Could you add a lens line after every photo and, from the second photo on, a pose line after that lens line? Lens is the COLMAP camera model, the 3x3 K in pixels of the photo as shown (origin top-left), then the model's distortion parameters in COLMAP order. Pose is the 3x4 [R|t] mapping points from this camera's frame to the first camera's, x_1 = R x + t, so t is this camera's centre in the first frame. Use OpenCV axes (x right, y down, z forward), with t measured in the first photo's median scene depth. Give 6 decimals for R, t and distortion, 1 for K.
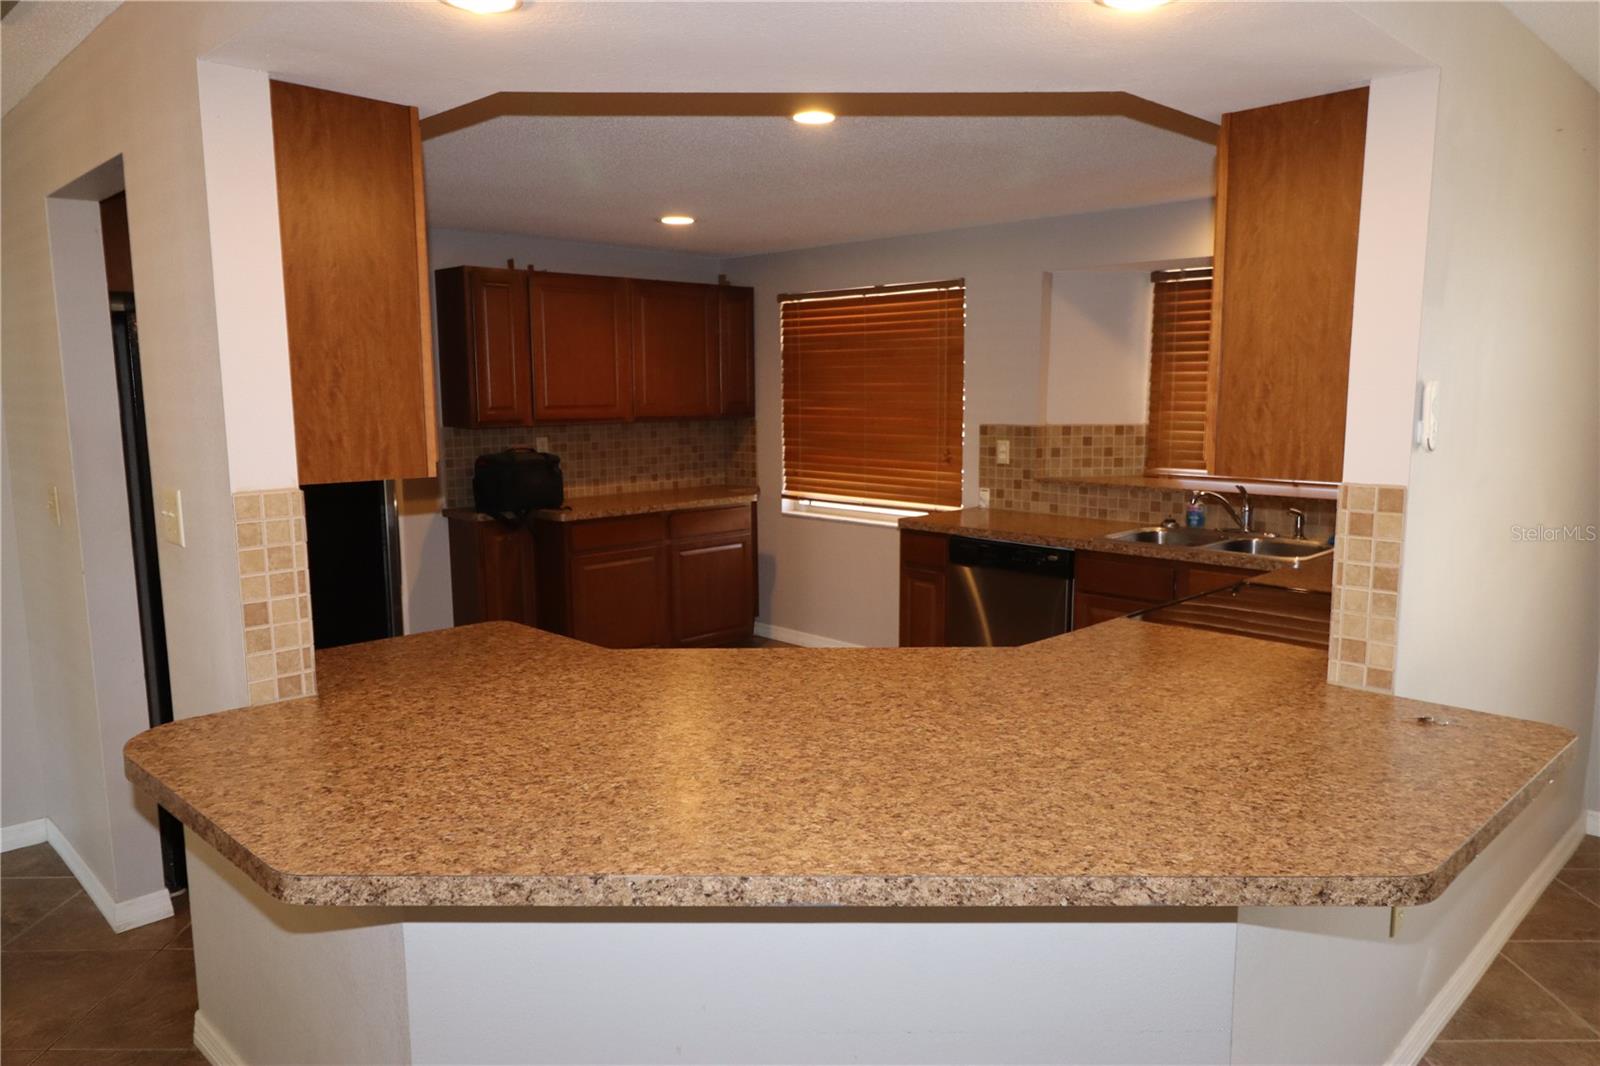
lens RADIAL K [[1088.2, 0, 796.0], [0, 1088.2, 537.6], [0, 0, 1]] dist [0.011387, -0.004675]
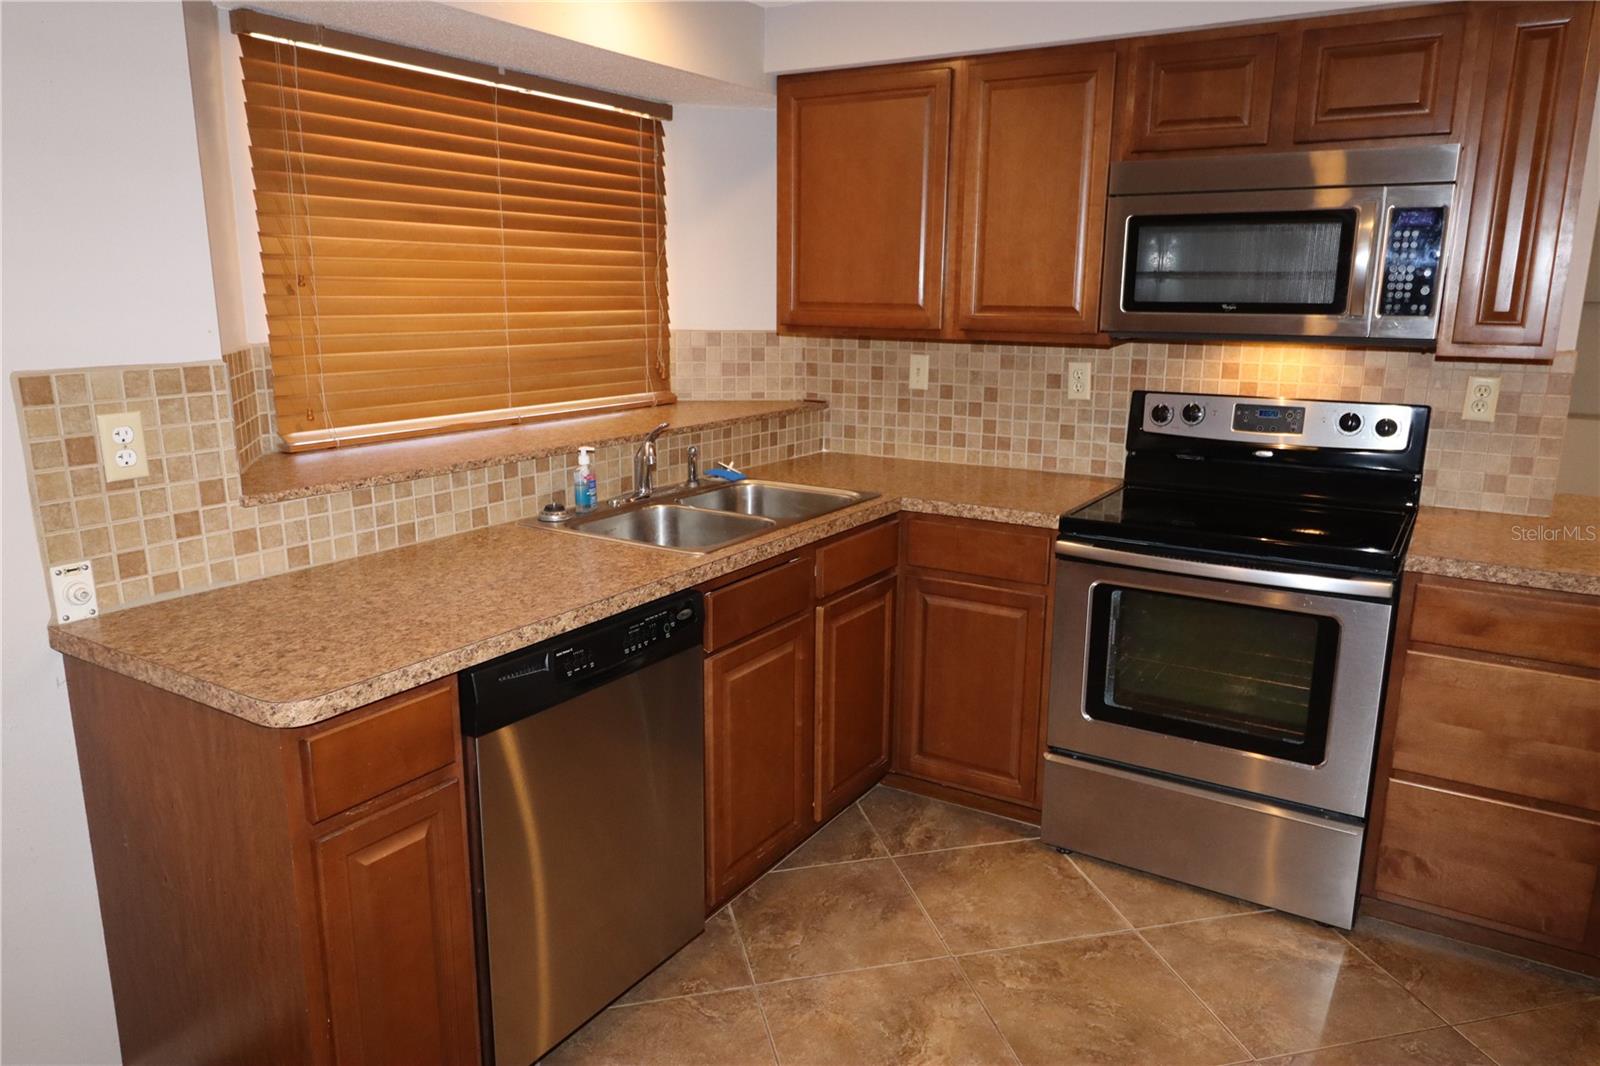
lens RADIAL K [[1088.2, 0, 807.6], [0, 1088.2, 537.9], [0, 0, 1]] dist [0.011387, -0.004675]
pose [[-0.244548, -0.211660, 0.946254, -0.212322], [0.132949, 0.959348, 0.248948, -0.114543], [-0.960479, 0.186683, -0.206467, 0.917447]]
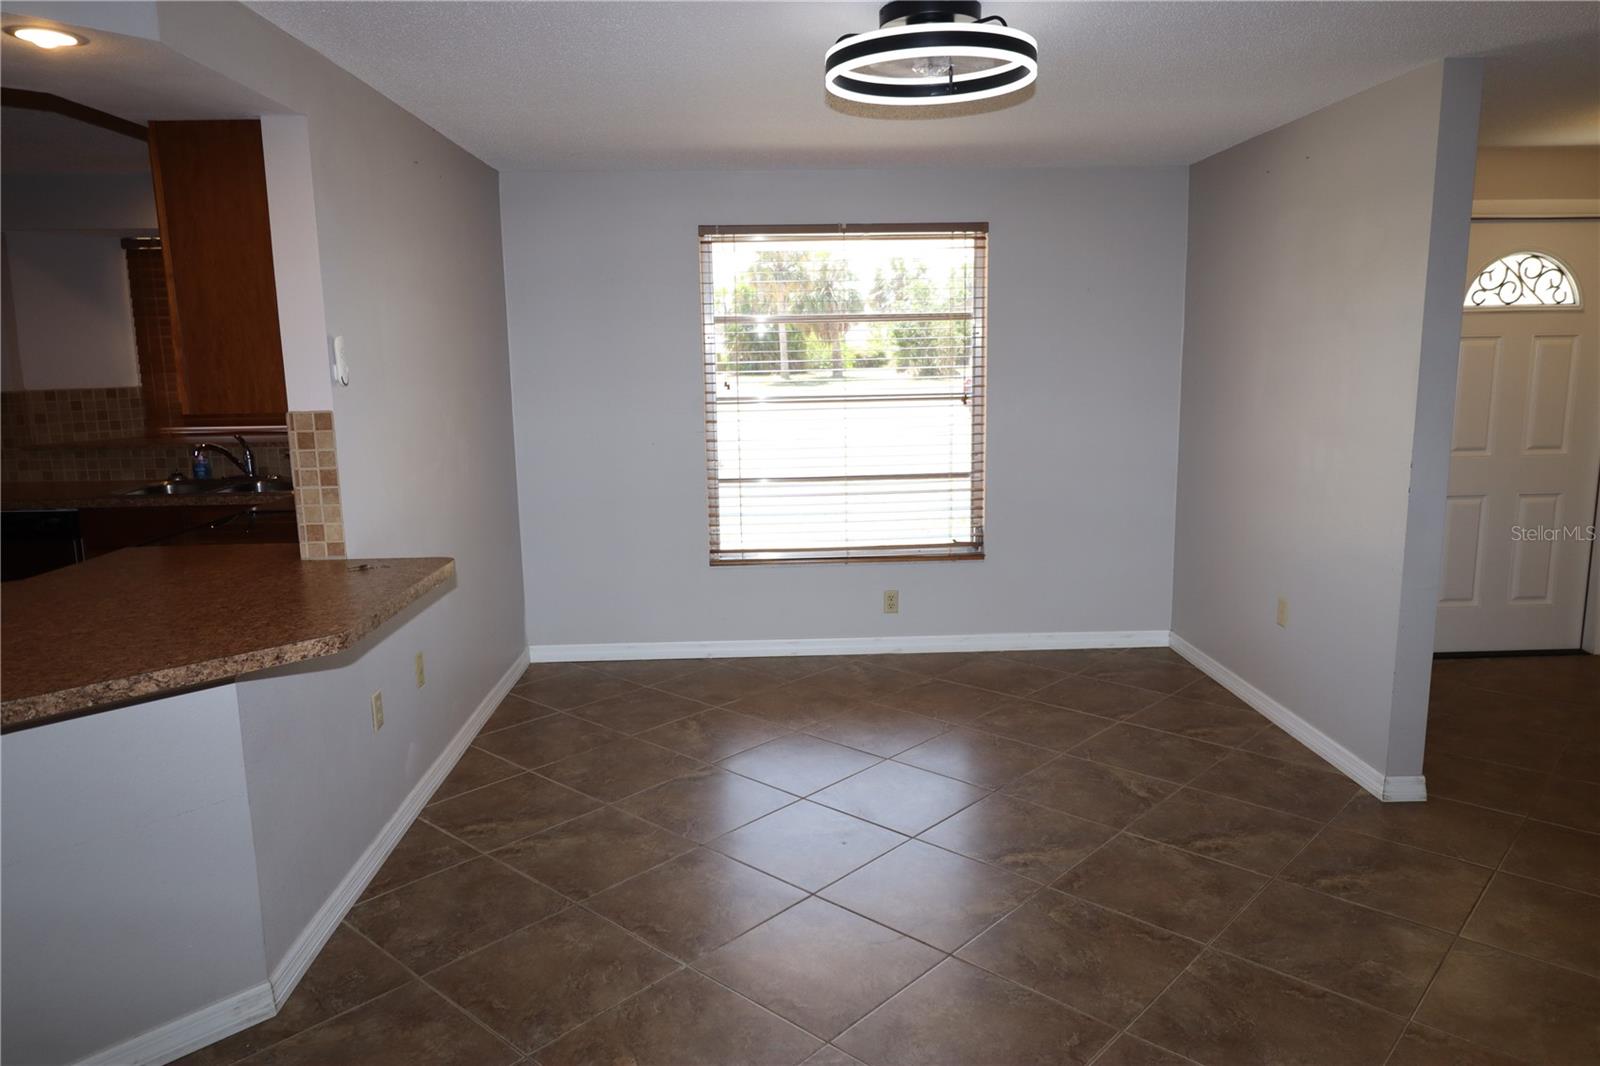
lens RADIAL K [[1088.2, 0, 810.6], [0, 1088.2, 527.9], [0, 0, 1]] dist [0.011387, -0.004675]
pose [[0.663998, -0.132503, 0.735901, -0.038199], [0.118981, 0.990357, 0.070963, 0.032236], [-0.738208, 0.040439, 0.673360, -0.170693]]
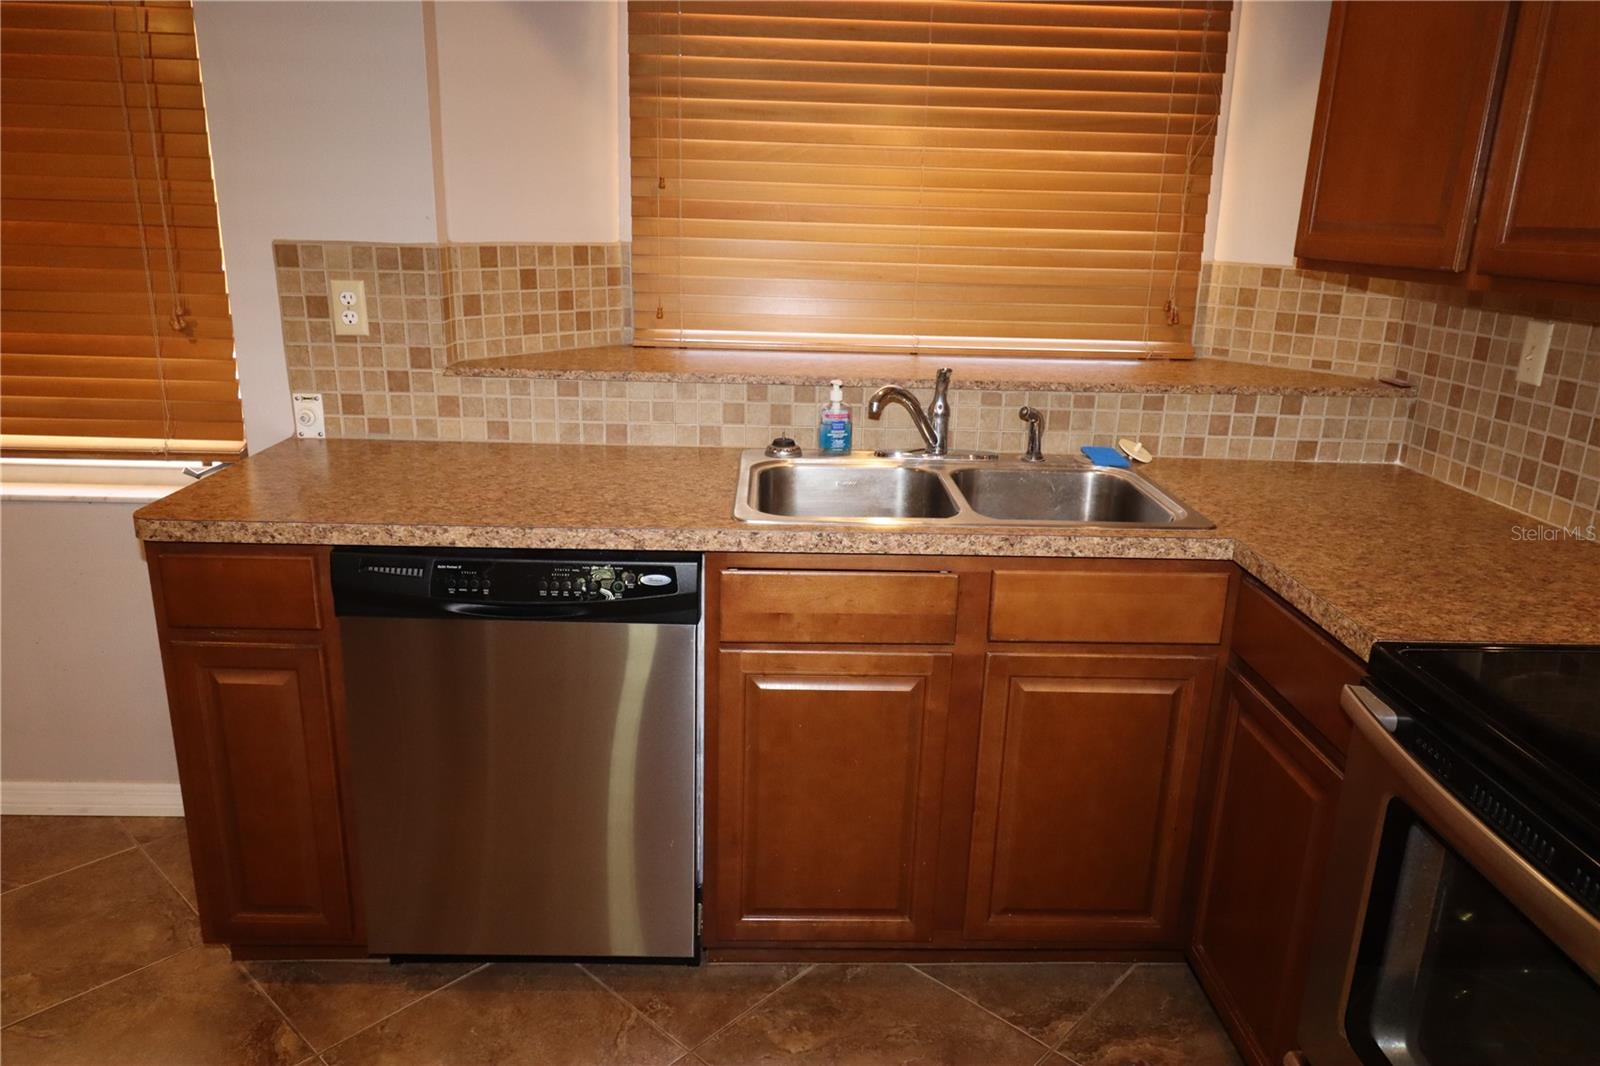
lens RADIAL K [[1088.2, 0, 802.8], [0, 1088.2, 532.0], [0, 0, 1]] dist [0.011387, -0.004675]
pose [[0.670521, -0.184482, 0.718588, -0.016594], [0.073005, 0.980296, 0.183549, -0.060919], [-0.738290, -0.070613, 0.670777, 0.605340]]
